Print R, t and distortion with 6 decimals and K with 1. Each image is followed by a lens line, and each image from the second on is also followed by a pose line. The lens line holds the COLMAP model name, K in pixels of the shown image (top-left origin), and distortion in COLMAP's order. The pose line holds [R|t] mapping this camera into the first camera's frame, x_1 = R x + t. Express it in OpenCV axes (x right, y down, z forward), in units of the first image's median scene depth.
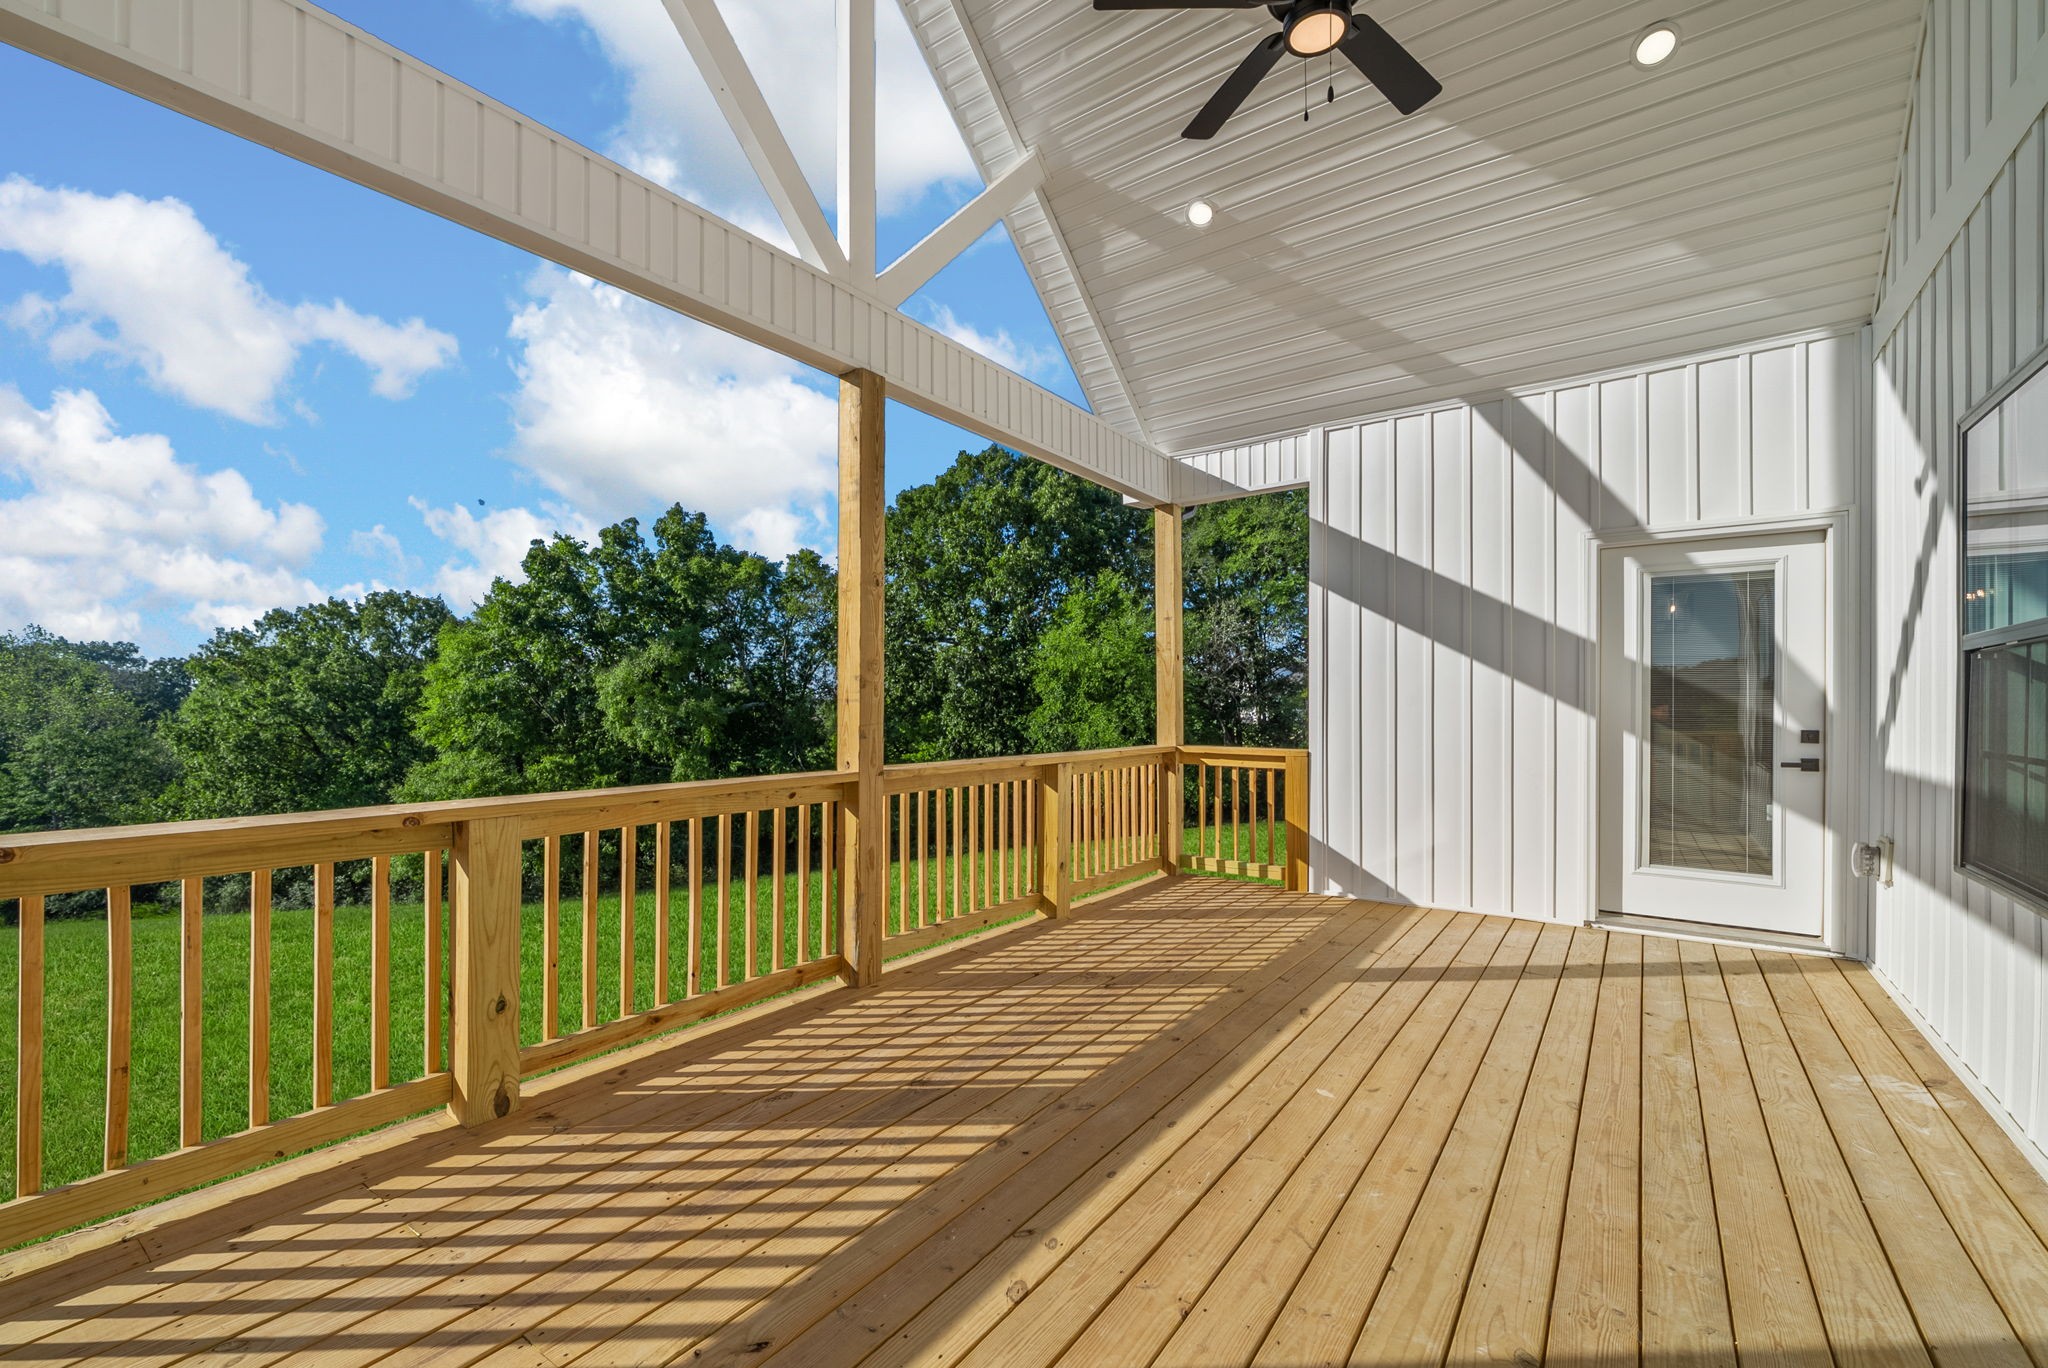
lens RADIAL K [[845.1, 0, 1024.0], [0, 845.1, 684.0], [0, 0, 1]] dist [0.000022, 0.000104]
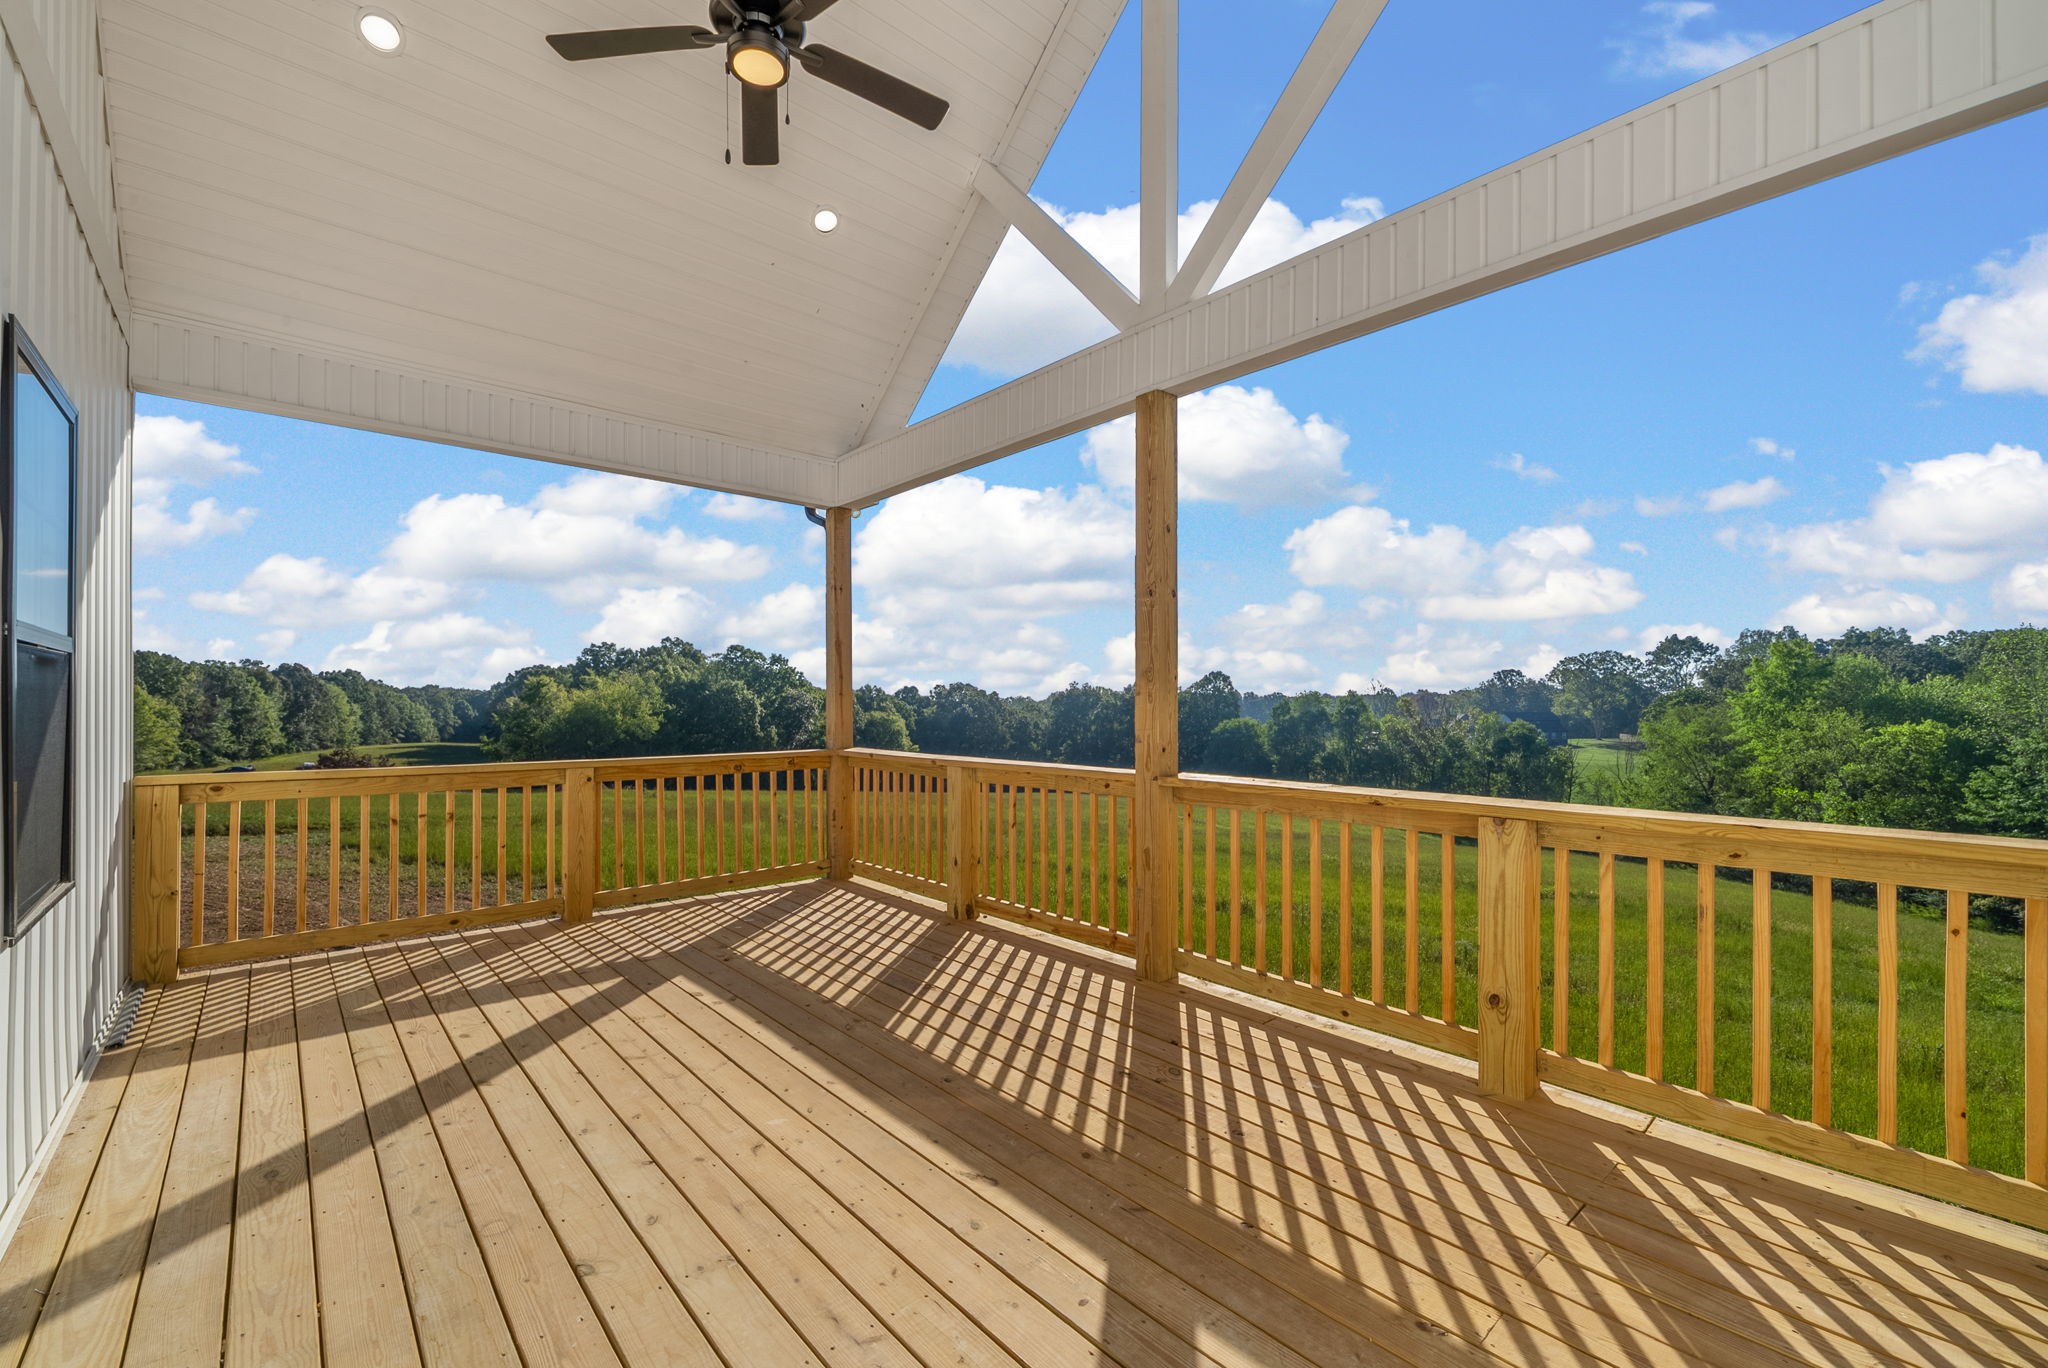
lens RADIAL K [[799.2, 0, 1041.9], [0, 799.2, 695.0], [0, 0, 1]] dist [0.000200, -0.000156]
pose [[-0.161939, -0.009512, -0.986755, 1.108229], [0.019987, 0.999717, -0.012917, -0.011151], [0.986598, -0.021814, -0.161704, 1.301742]]
